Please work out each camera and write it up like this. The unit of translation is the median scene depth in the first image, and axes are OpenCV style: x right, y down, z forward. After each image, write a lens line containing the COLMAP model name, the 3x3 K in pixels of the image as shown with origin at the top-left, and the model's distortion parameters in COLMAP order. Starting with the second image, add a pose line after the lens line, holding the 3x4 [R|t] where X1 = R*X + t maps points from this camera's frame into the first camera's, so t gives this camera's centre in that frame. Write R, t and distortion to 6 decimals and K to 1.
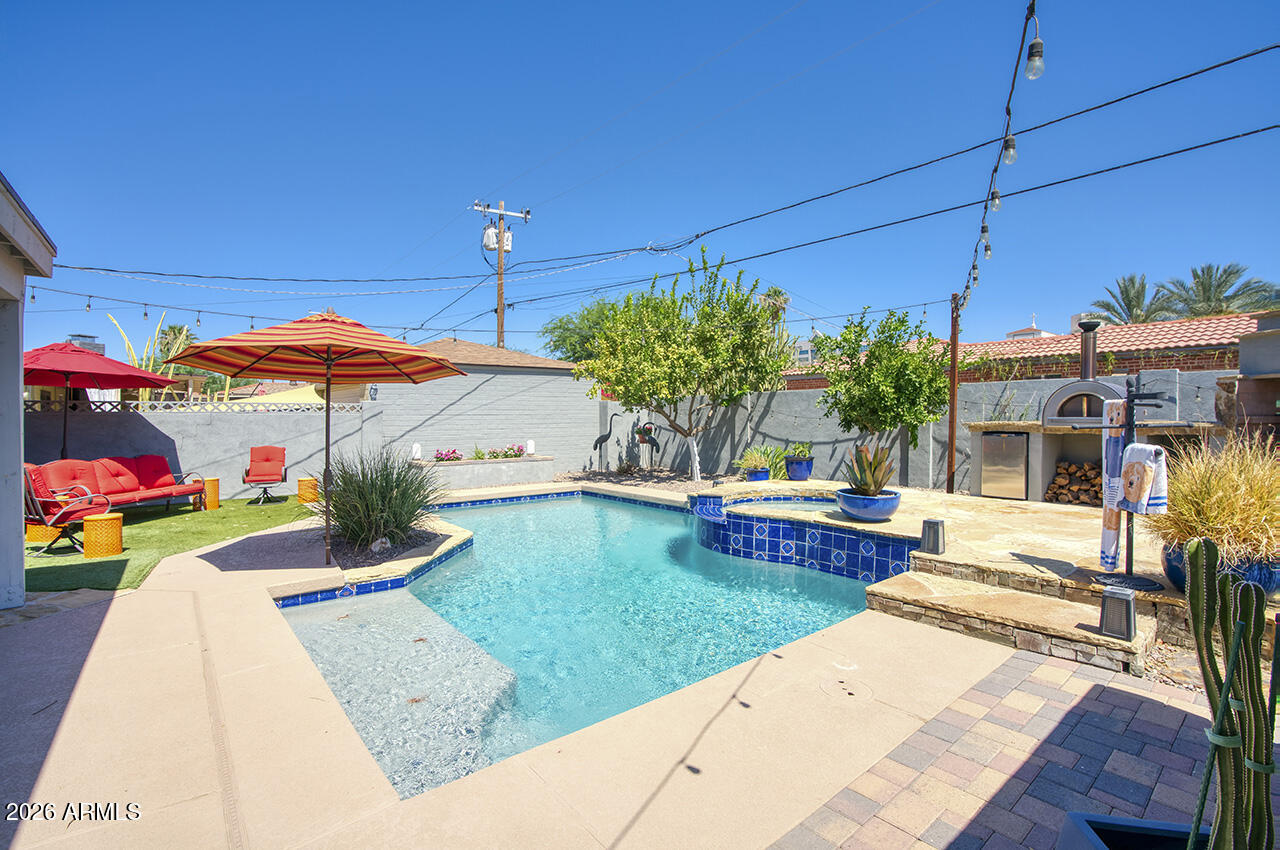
lens RADIAL K [[586.6, 0, 624.6], [0, 586.6, 430.8], [0, 0, 1]] dist [-0.070848, 0.024726]
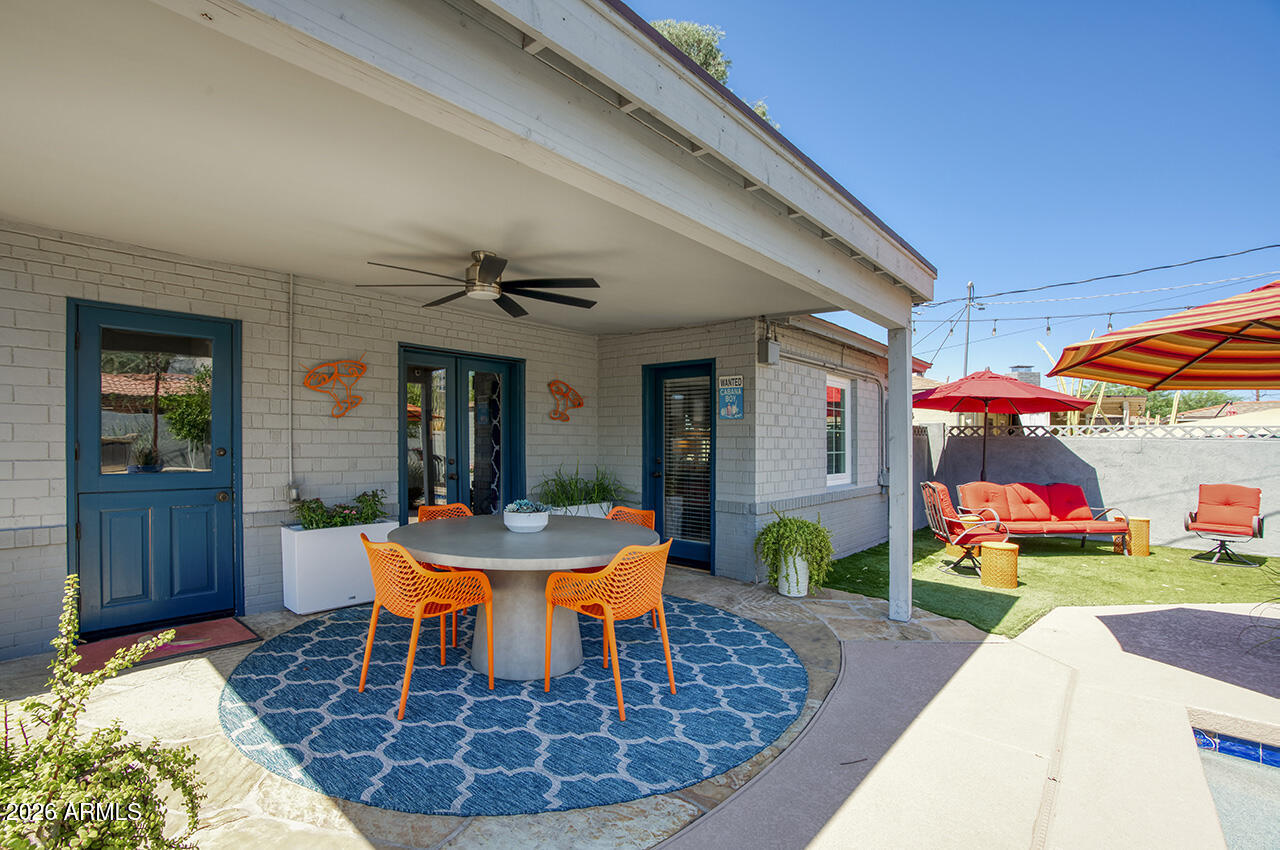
lens RADIAL K [[542.8, 0, 657.0], [0, 542.8, 422.4], [0, 0, 1]] dist [-0.058212, 0.018656]
pose [[0.152832, -0.019770, -0.988054, -0.088054], [-0.041676, 0.998782, -0.026431, -0.005989], [0.987373, 0.045218, 0.151822, 0.202016]]
